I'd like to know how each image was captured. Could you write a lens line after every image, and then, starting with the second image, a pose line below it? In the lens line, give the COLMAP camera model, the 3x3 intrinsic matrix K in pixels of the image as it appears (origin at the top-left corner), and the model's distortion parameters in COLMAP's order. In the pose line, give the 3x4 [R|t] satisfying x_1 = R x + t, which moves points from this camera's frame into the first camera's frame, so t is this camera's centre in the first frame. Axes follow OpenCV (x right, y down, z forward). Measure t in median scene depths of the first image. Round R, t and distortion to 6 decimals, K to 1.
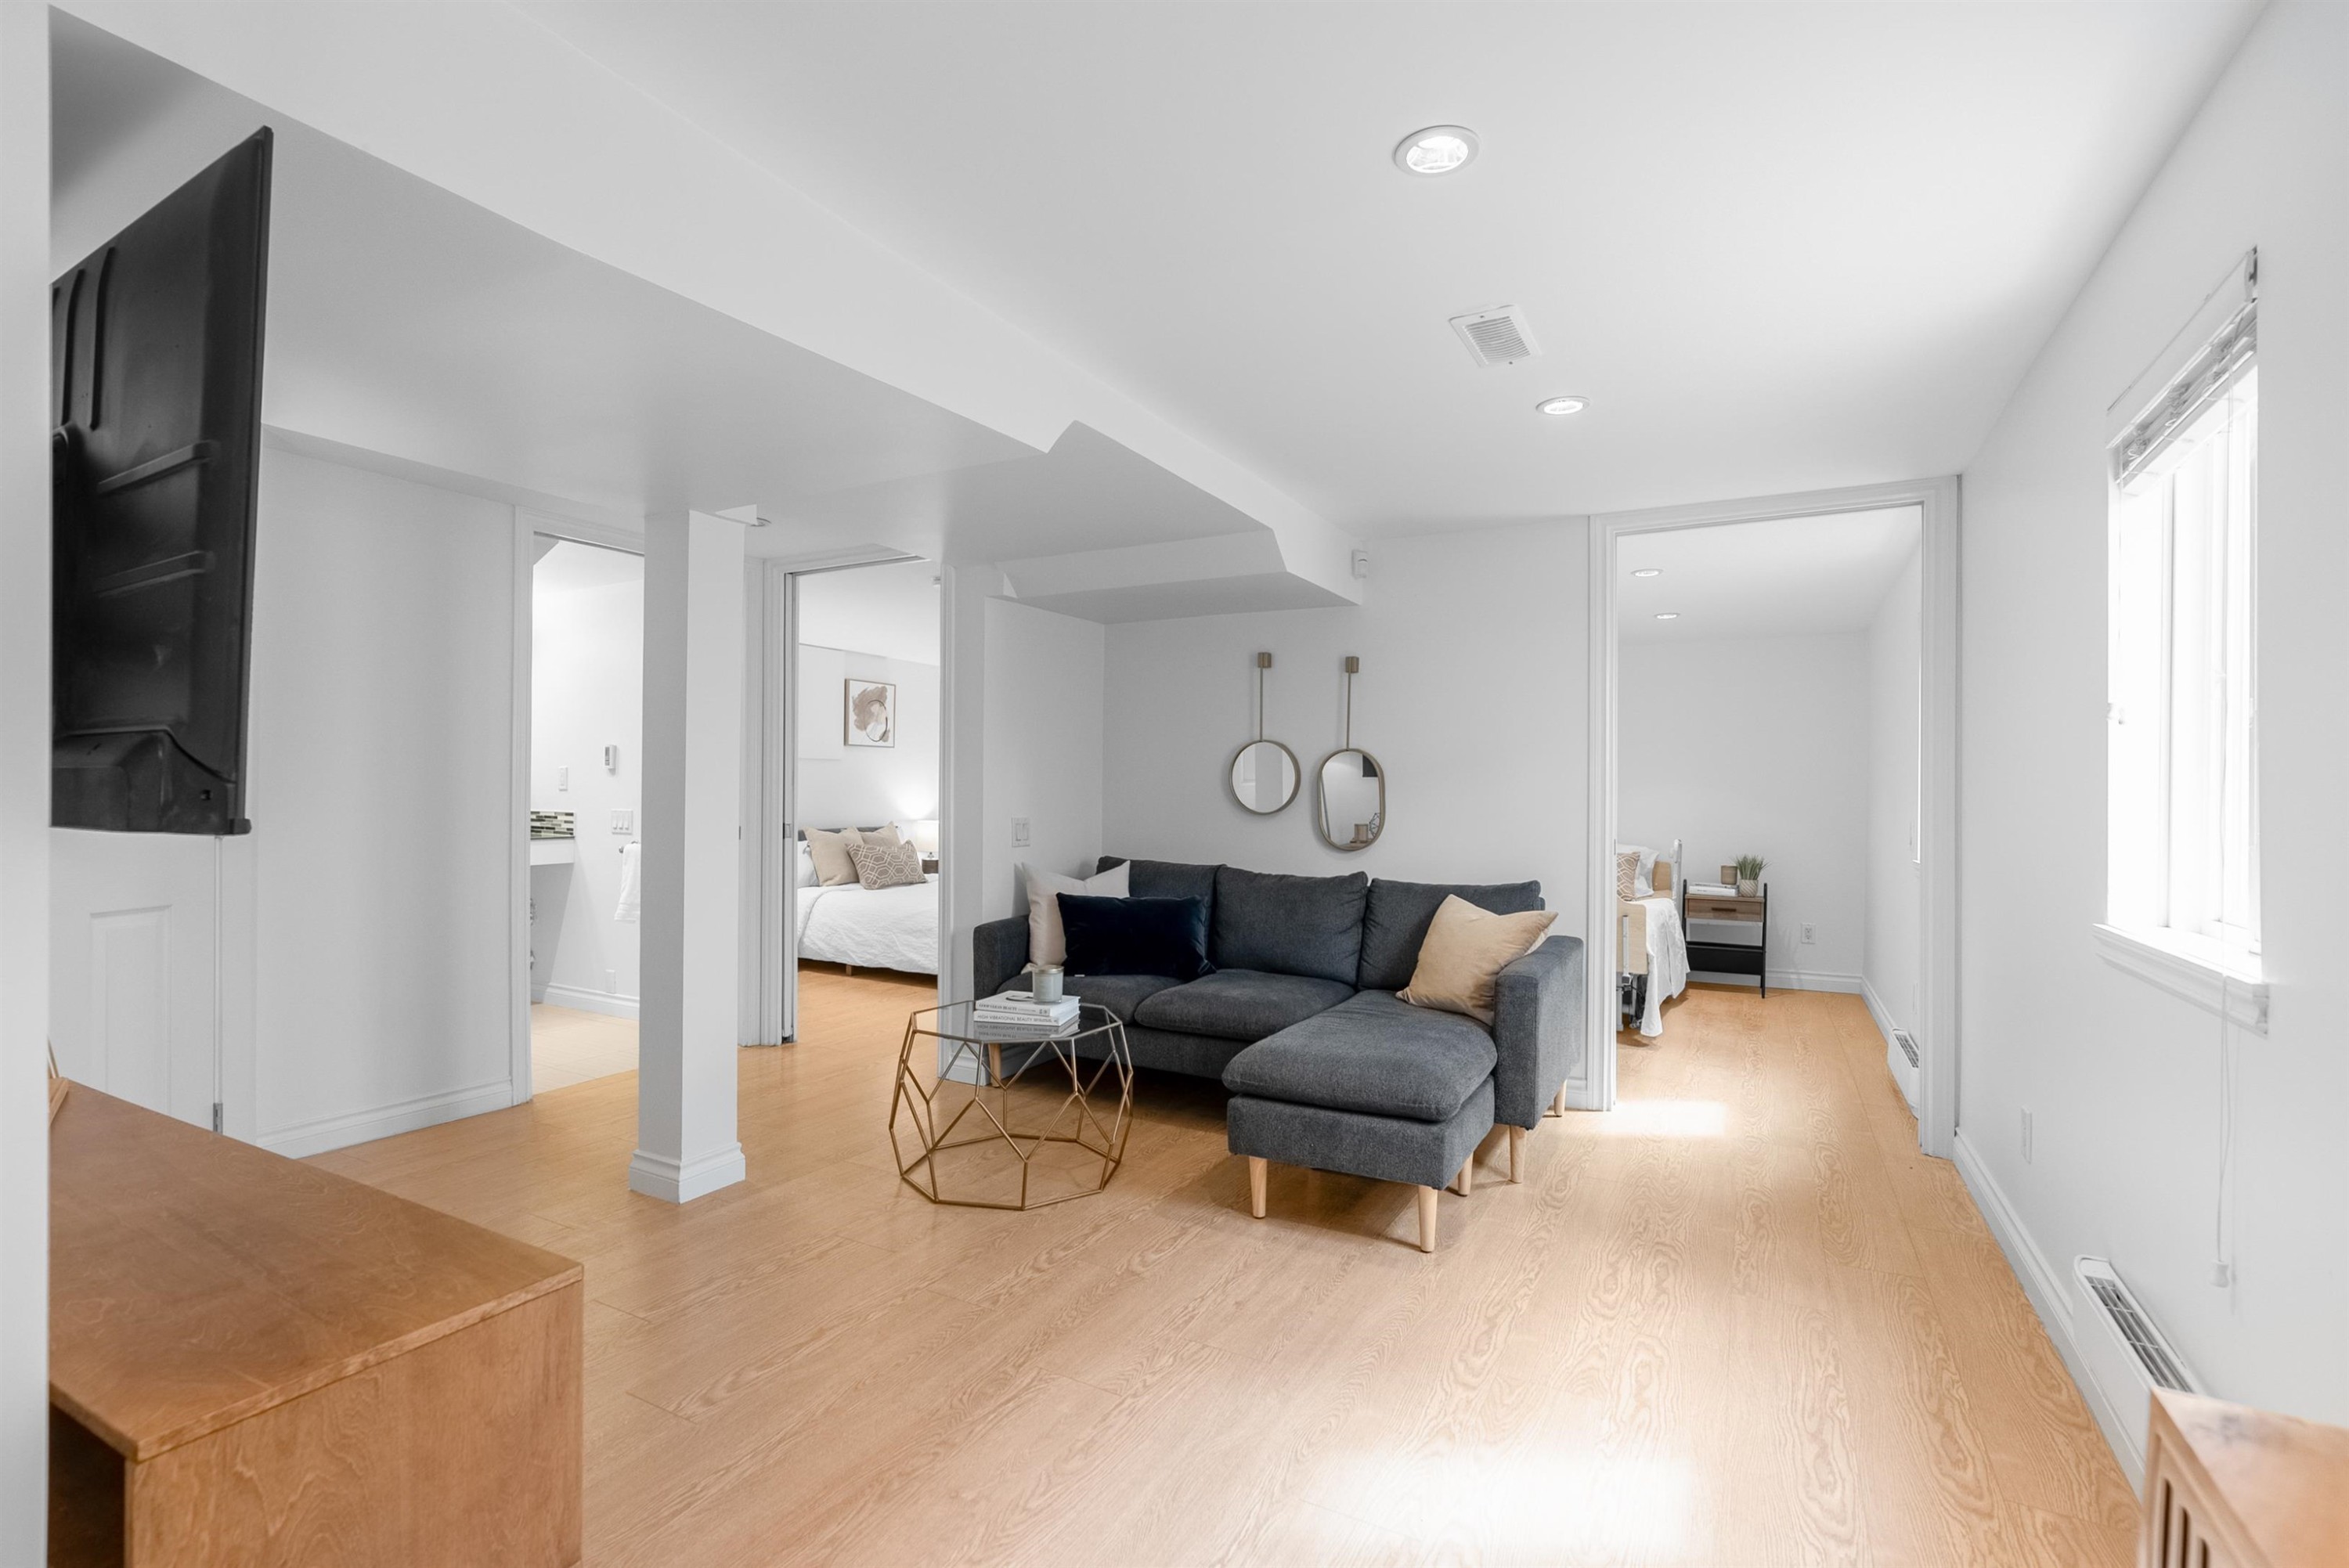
lens RADIAL K [[1062.5, 0, 1169.9], [0, 1062.5, 792.9], [0, 0, 1]] dist [-0.000209, 0.000202]
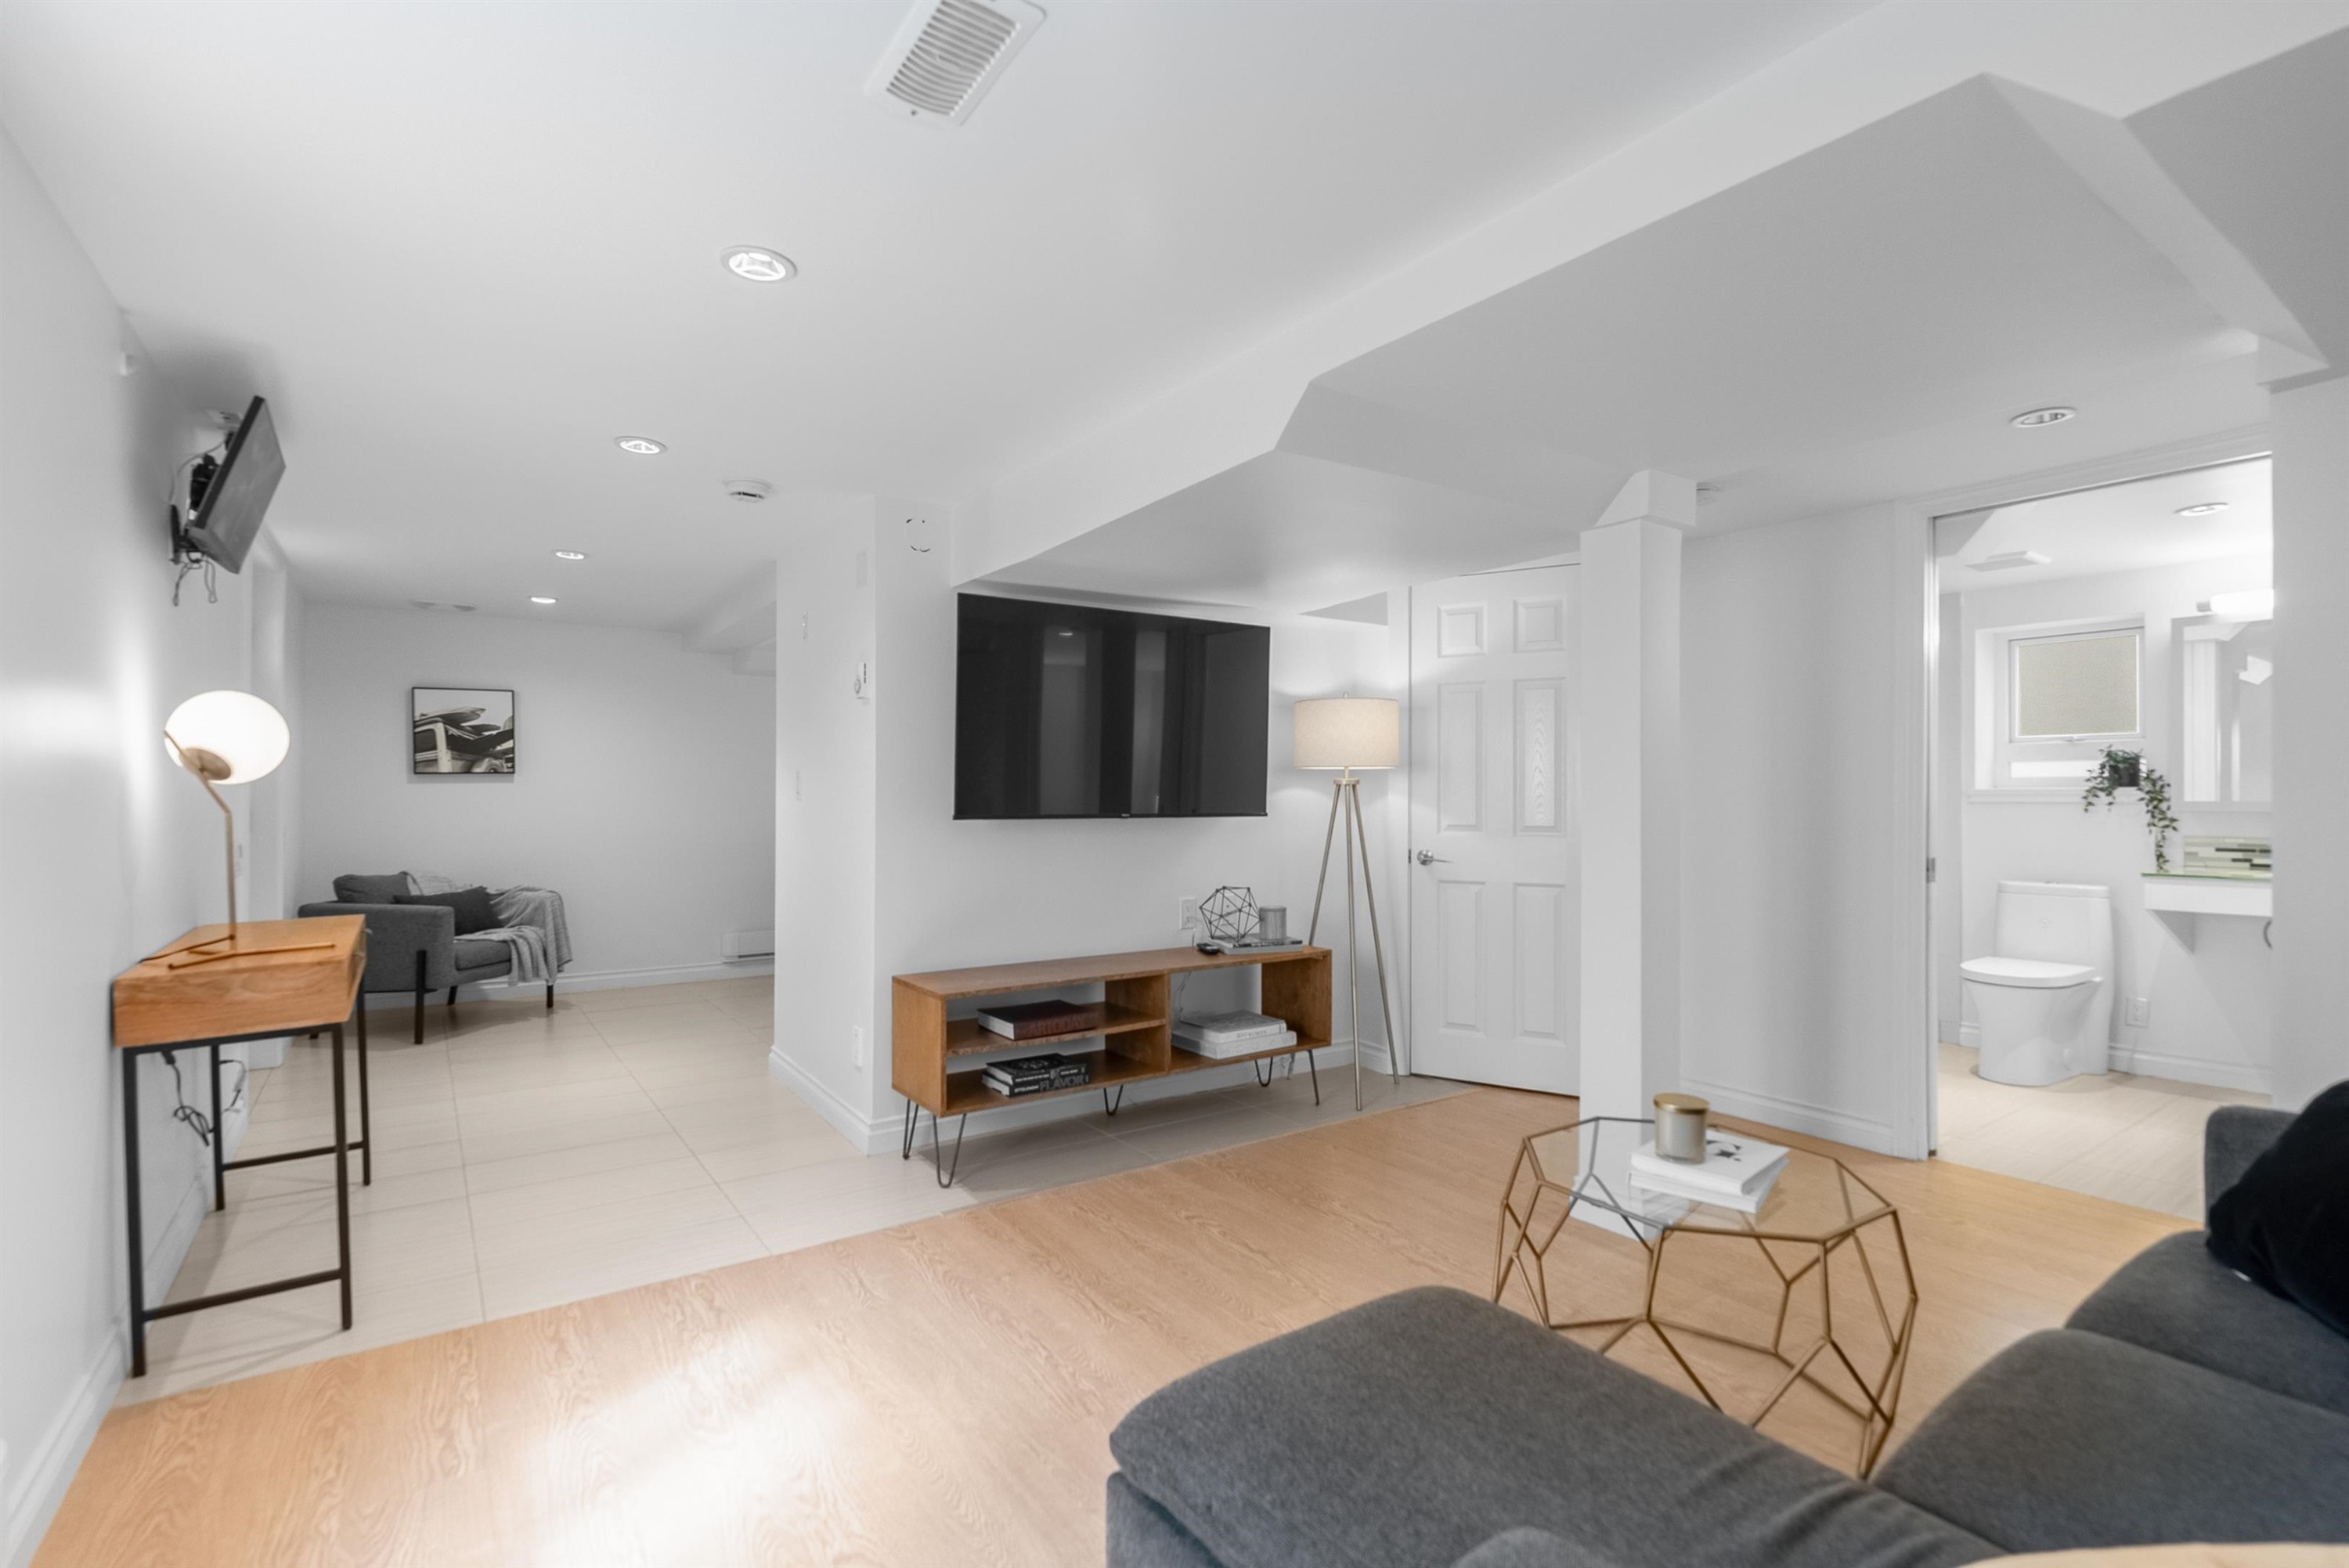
lens RADIAL K [[1062.5, 0, 1169.9], [0, 1062.5, 792.9], [0, 0, 1]] dist [-0.000209, 0.000202]
pose [[-0.440816, -0.013323, -0.897498, 0.924959], [-0.004221, 0.999910, -0.012770, -0.007055], [0.897587, -0.001841, -0.440833, 1.622895]]
